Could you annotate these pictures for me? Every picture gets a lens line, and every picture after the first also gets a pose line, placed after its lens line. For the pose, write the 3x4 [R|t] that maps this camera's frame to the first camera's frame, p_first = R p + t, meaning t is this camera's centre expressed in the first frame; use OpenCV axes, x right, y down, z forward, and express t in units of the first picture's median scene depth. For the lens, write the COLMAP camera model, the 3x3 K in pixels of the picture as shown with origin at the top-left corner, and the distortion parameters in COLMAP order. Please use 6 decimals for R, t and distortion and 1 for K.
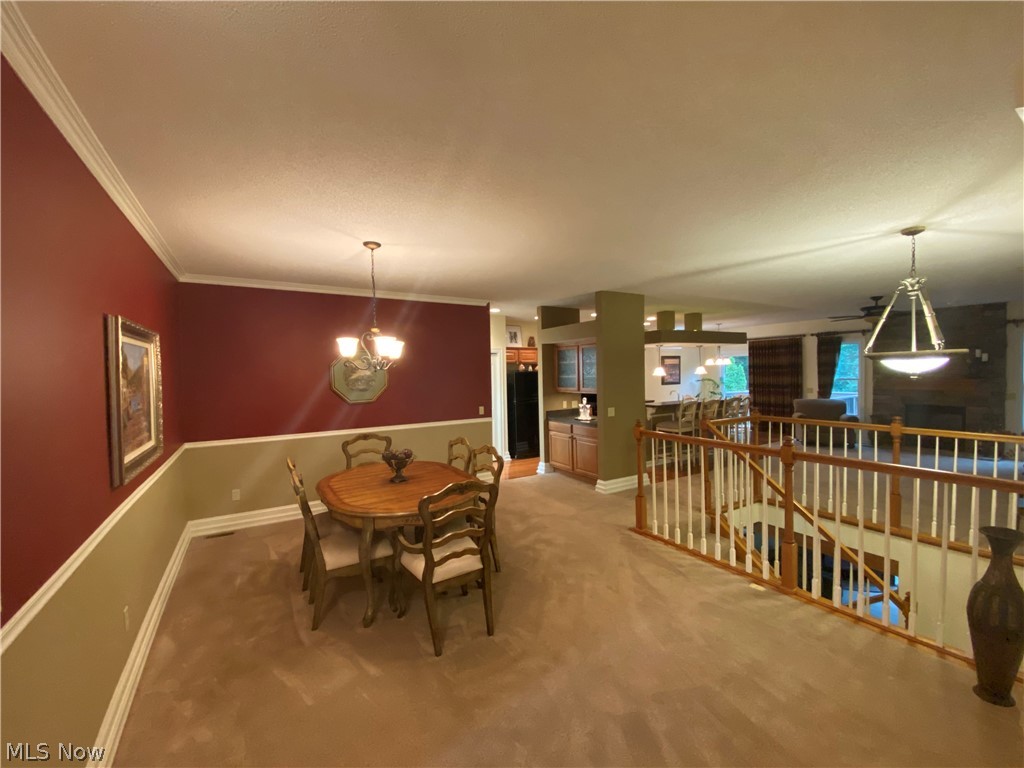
lens RADIAL K [[412.1, 0, 509.4], [0, 412.1, 381.5], [0, 0, 1]] dist [-0.002356, -0.008387]
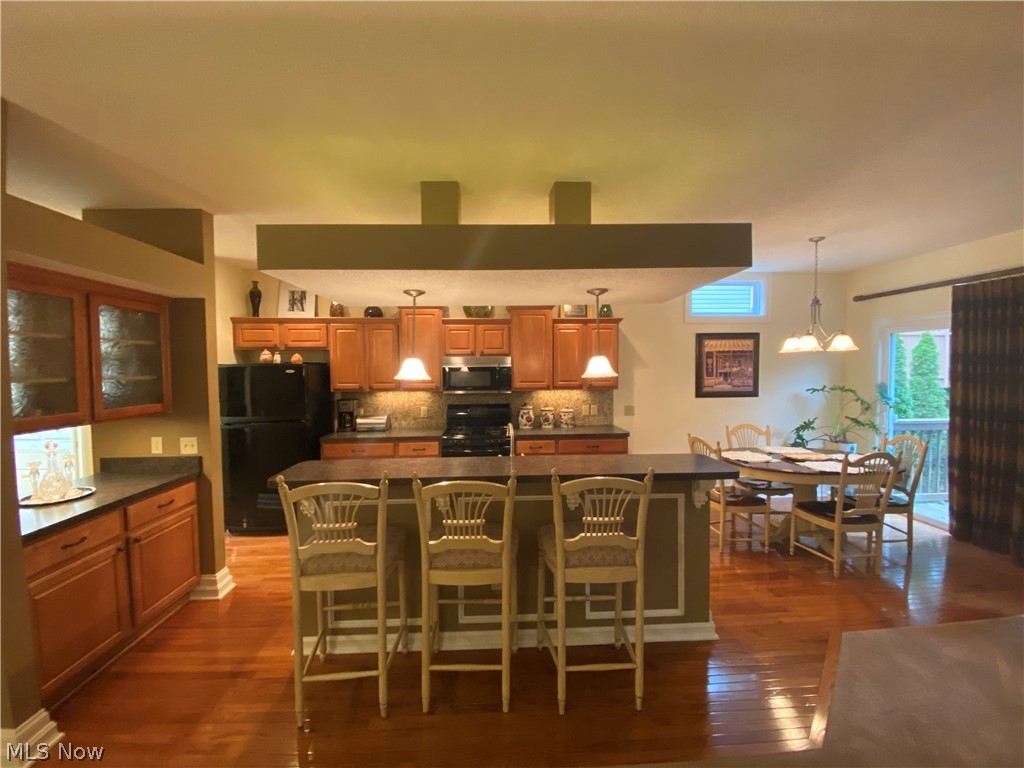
lens RADIAL K [[412.1, 0, 517.7], [0, 412.1, 385.9], [0, 0, 1]] dist [-0.002356, -0.008387]
pose [[0.885834, 0.034463, -0.462721, 0.638897], [-0.021801, 0.999228, 0.032686, -0.023631], [0.463491, -0.018867, 0.885901, 0.793095]]
